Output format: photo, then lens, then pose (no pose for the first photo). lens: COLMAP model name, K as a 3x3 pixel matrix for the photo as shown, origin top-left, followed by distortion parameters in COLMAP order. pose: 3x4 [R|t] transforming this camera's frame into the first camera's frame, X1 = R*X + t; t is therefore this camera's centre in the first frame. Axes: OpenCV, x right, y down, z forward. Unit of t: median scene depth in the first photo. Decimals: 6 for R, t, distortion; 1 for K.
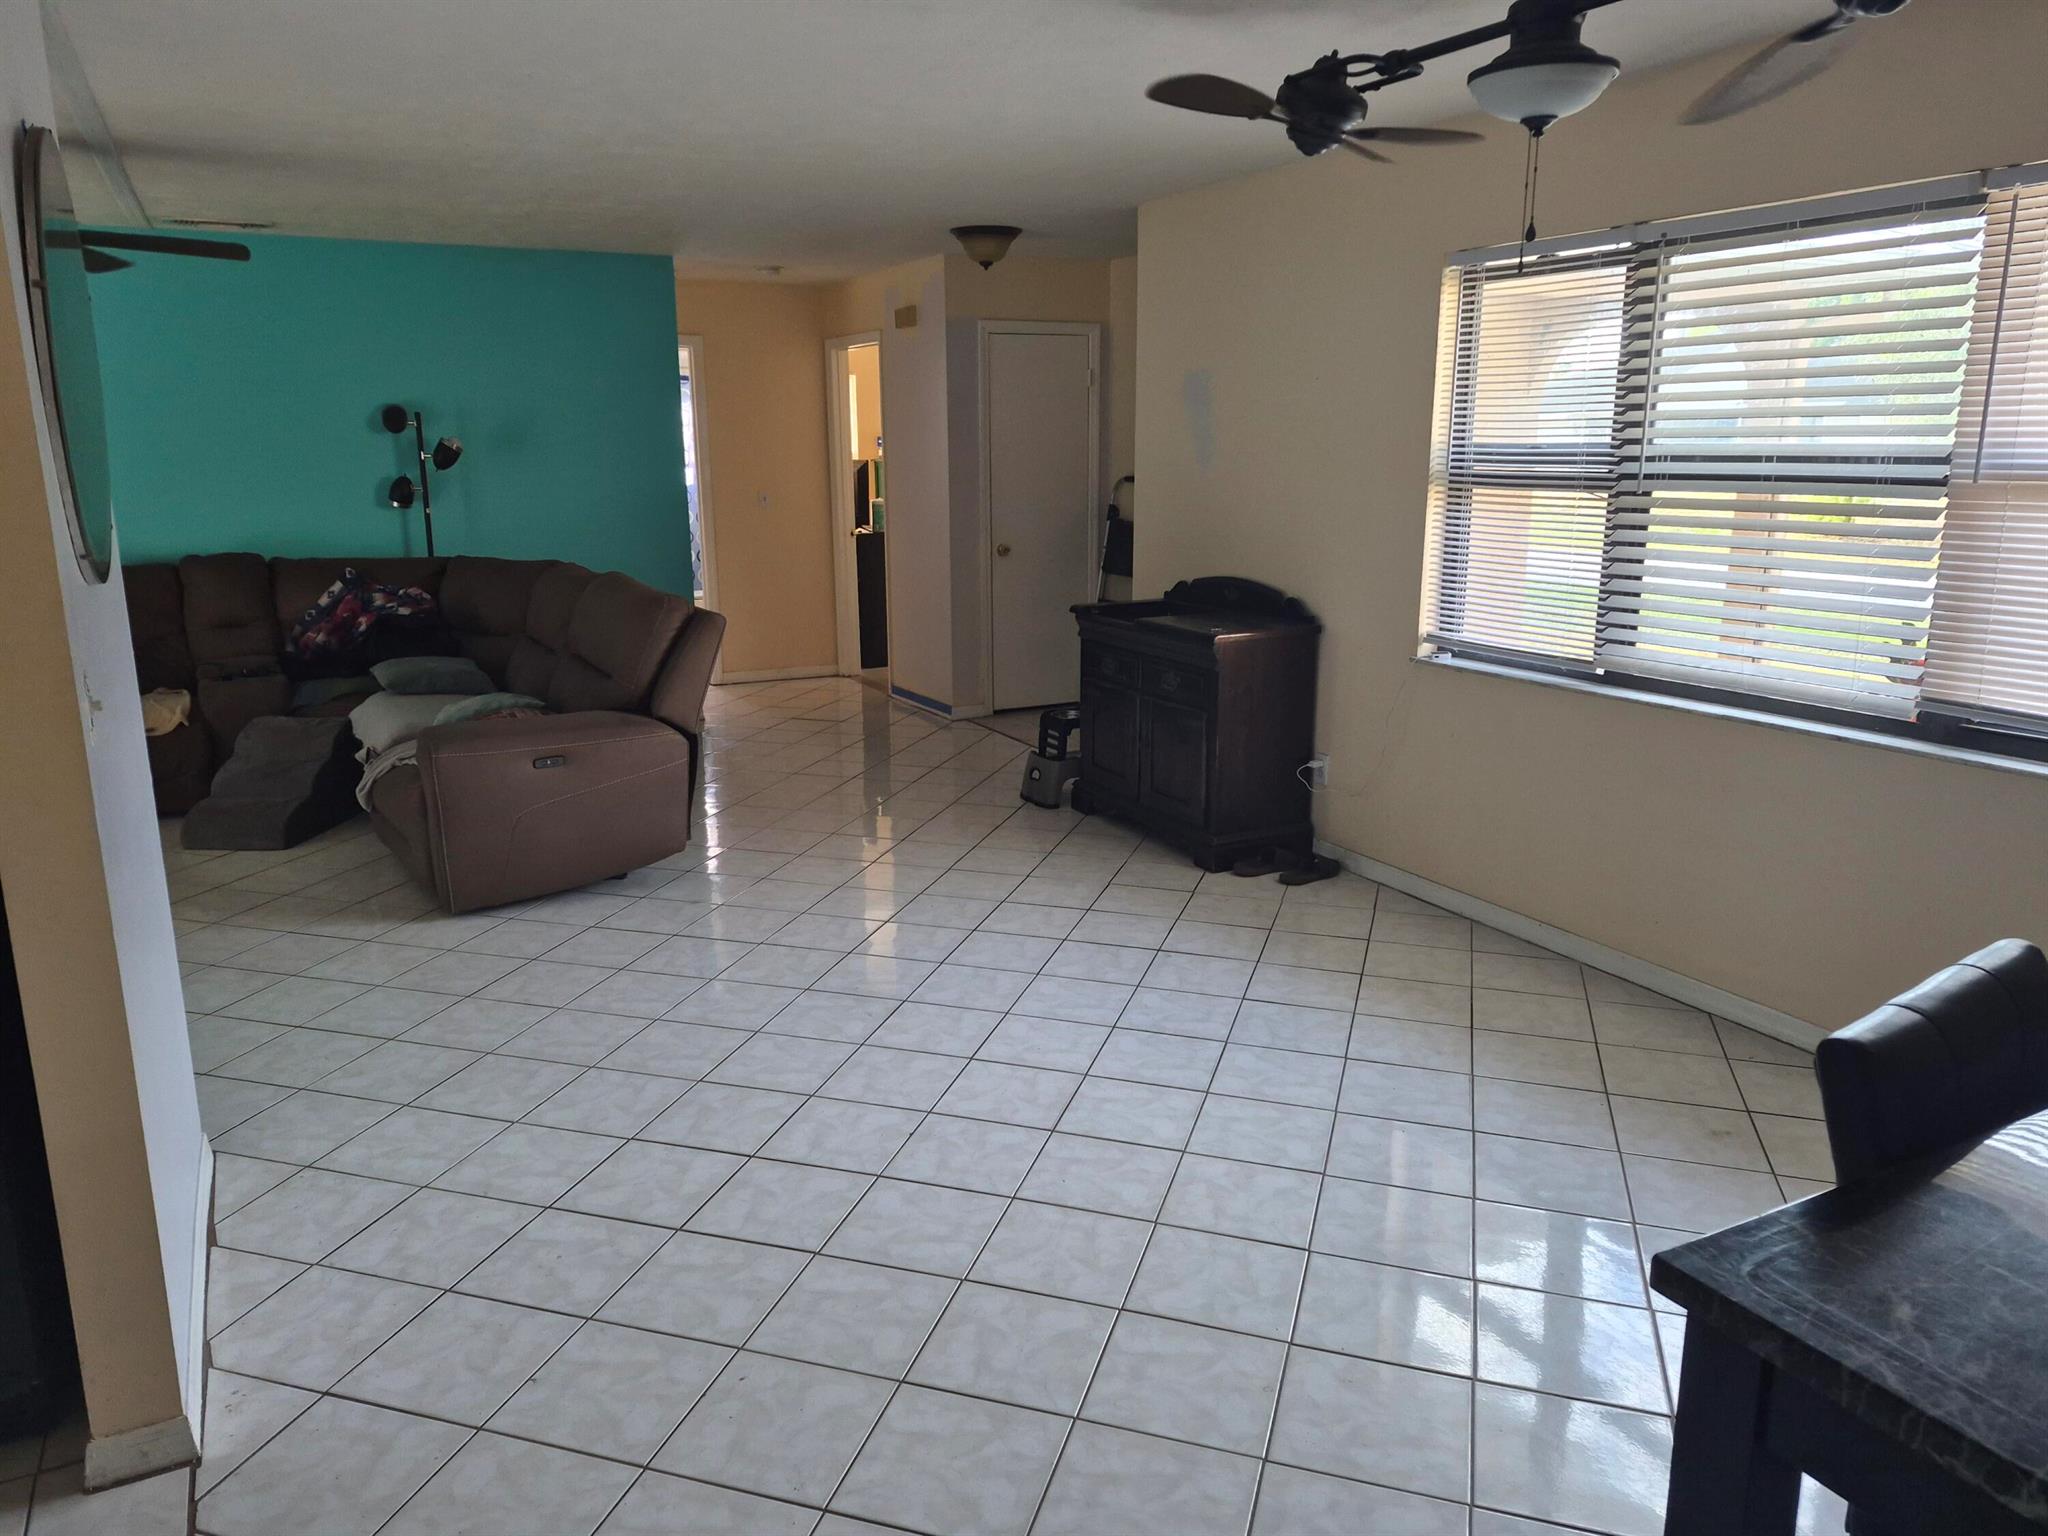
lens RADIAL K [[1435.3, 0, 1055.2], [0, 1435.3, 751.4], [0, 0, 1]] dist [0.076742, -0.071653]
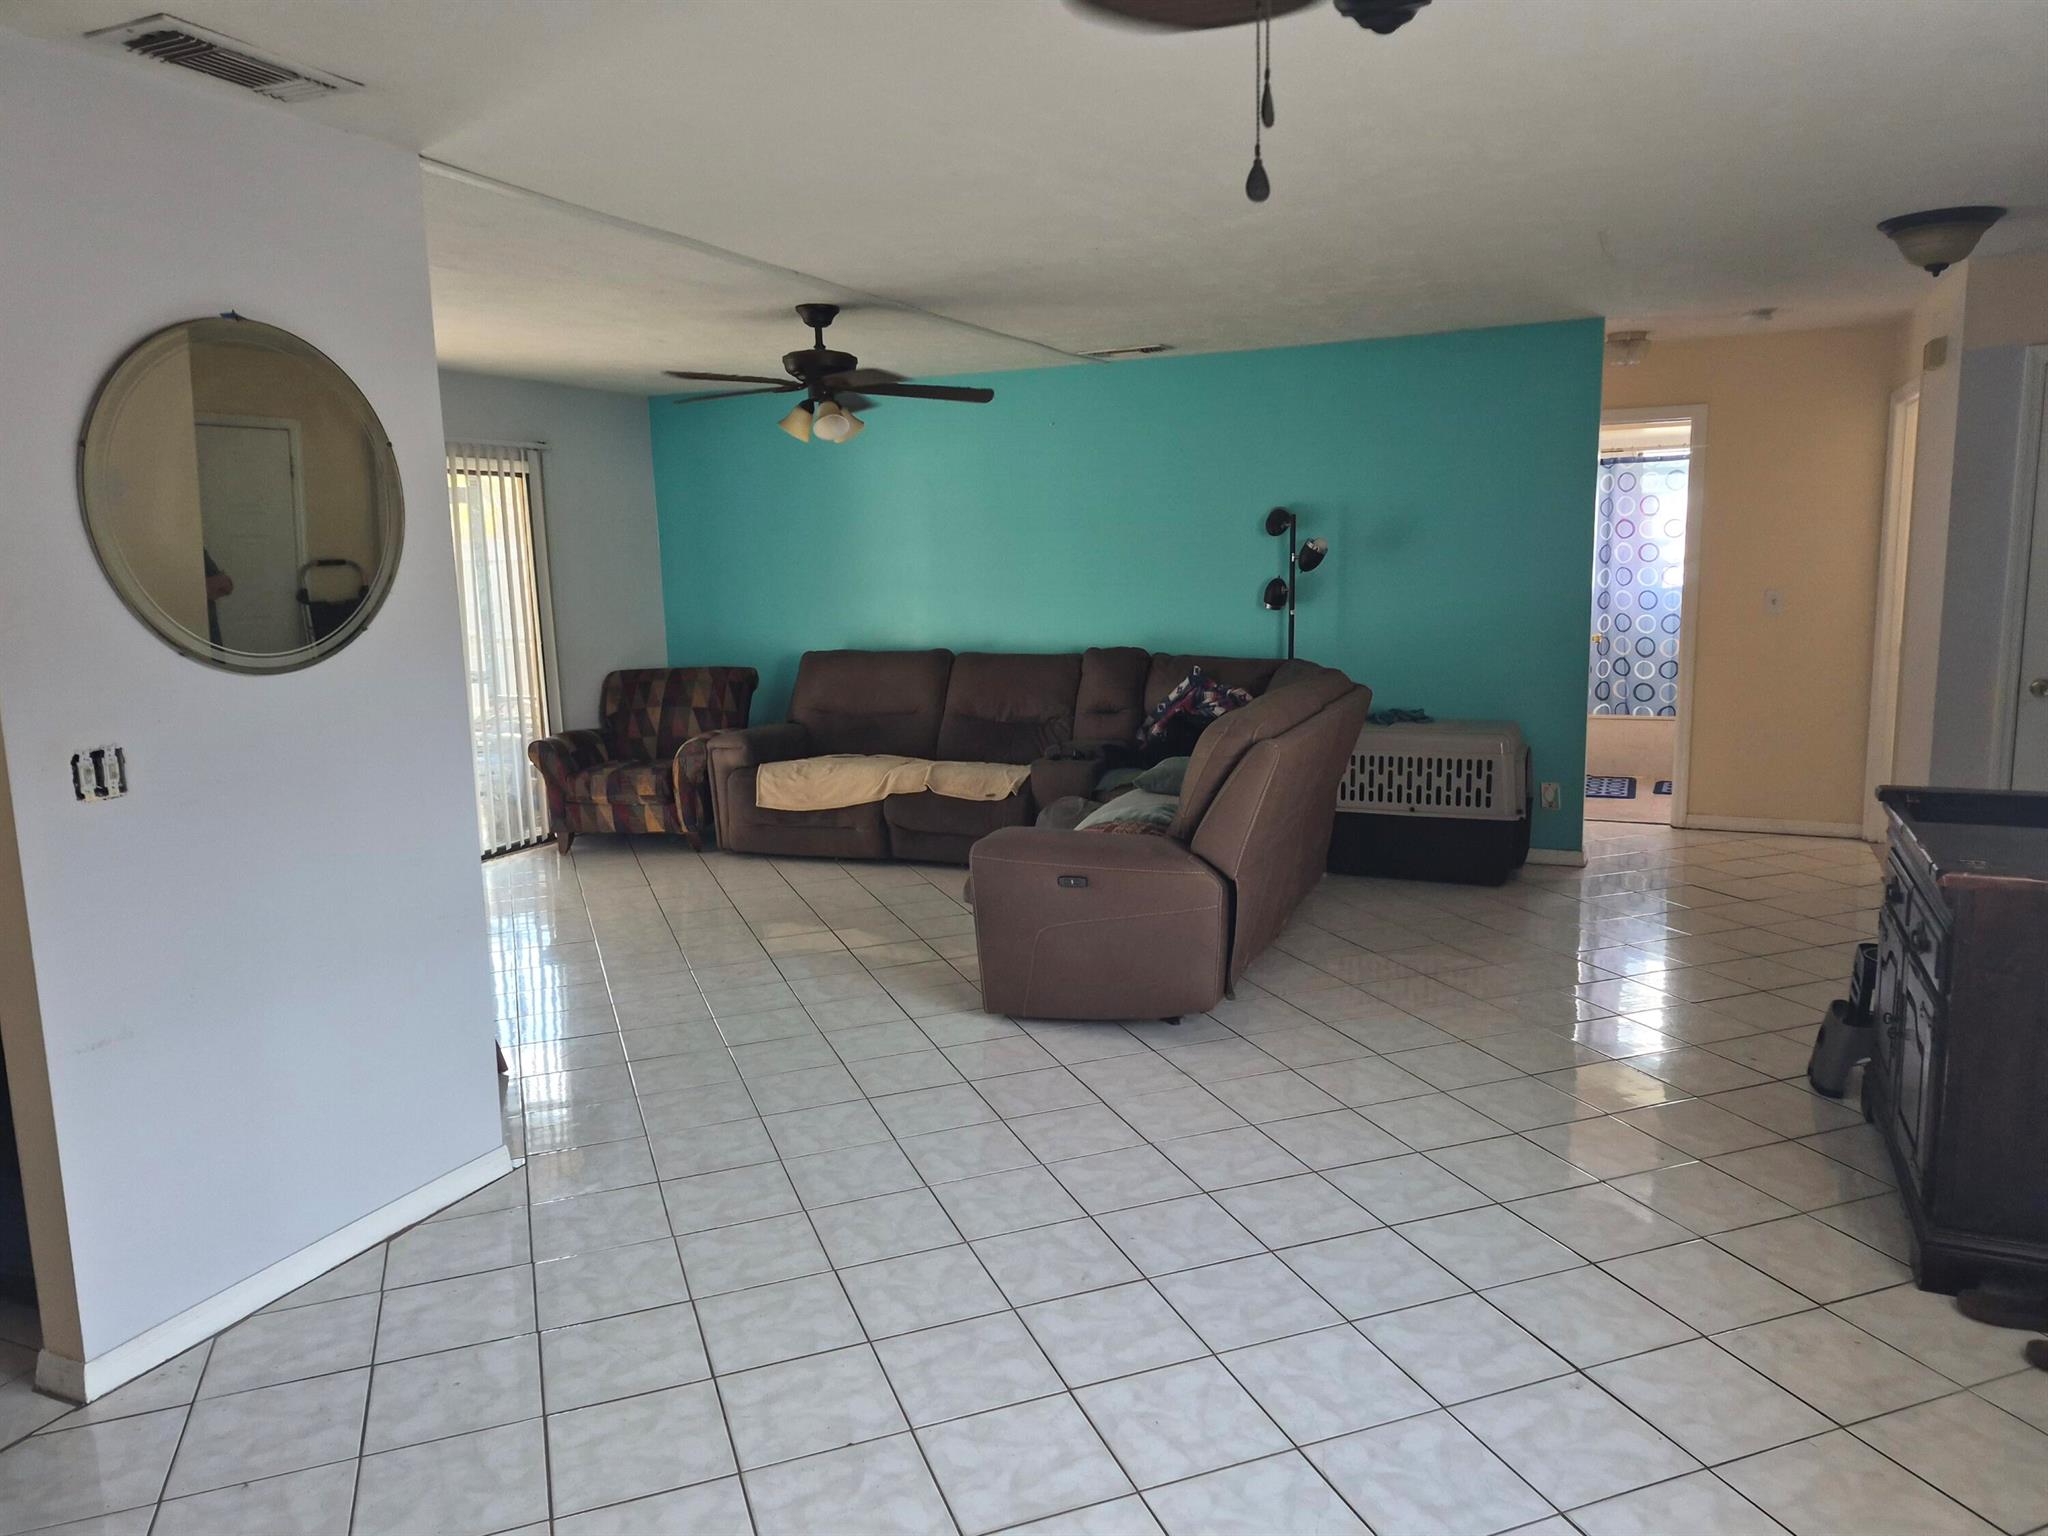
lens RADIAL K [[1435.3, 0, 1022.9], [0, 1435.3, 758.0], [0, 0, 1]] dist [0.076742, -0.071653]
pose [[0.594721, 0.109038, -0.796503, 0.274624], [-0.151823, 0.988165, 0.021915, -0.065703], [0.789466, 0.107894, 0.604237, 0.291357]]
